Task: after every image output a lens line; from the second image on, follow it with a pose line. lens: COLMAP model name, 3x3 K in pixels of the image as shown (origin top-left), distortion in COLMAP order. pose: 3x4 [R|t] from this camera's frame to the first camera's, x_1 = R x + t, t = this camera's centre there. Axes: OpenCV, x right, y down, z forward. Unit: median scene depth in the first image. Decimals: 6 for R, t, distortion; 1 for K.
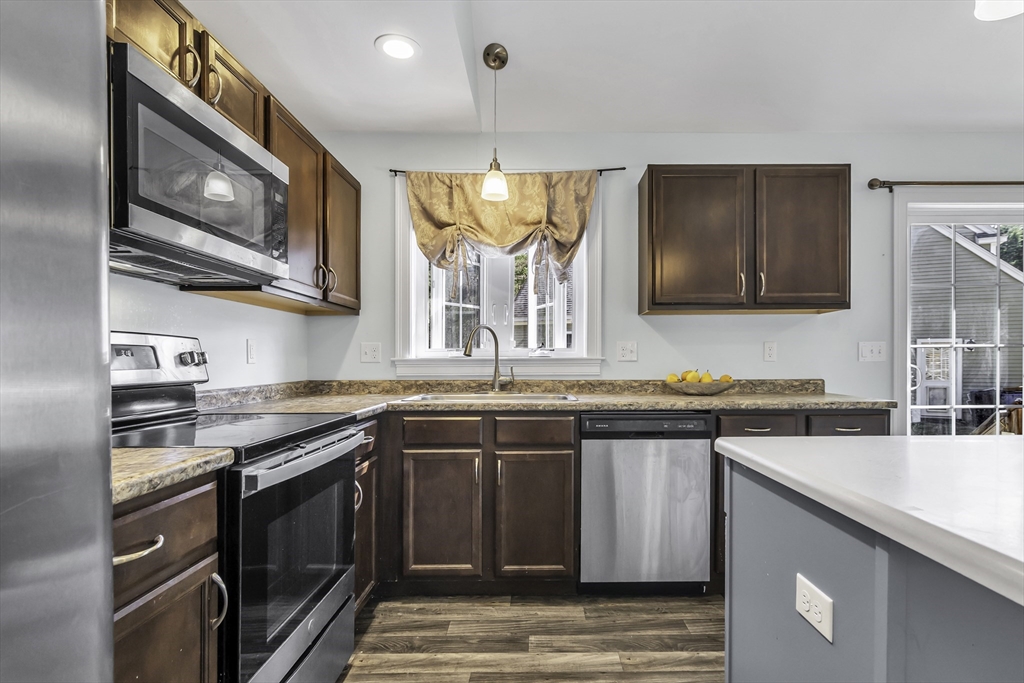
lens RADIAL K [[517.8, 0, 515.7], [0, 517.8, 358.6], [0, 0, 1]] dist [-0.000574, 0.000125]
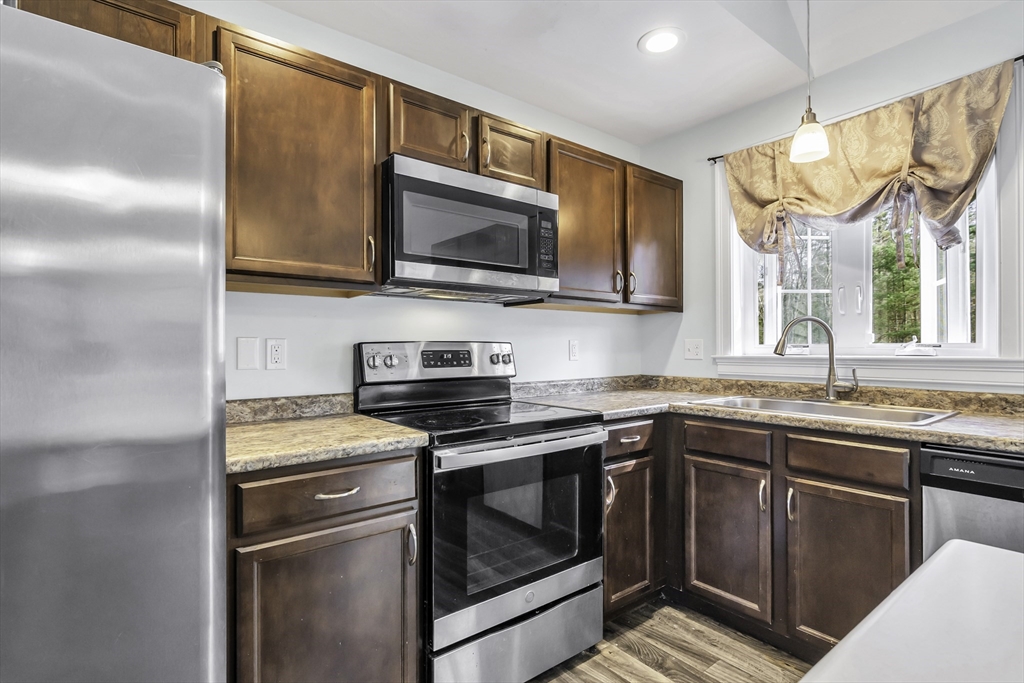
lens RADIAL K [[482.5, 0, 512.0], [0, 482.5, 341.5], [0, 0, 1]] dist [-0.000170, 0.000639]
pose [[0.627726, -0.011360, -0.778352, 0.227335], [0.005563, 0.999933, -0.010107, -0.020211], [0.778415, 0.002015, 0.627747, 0.161625]]
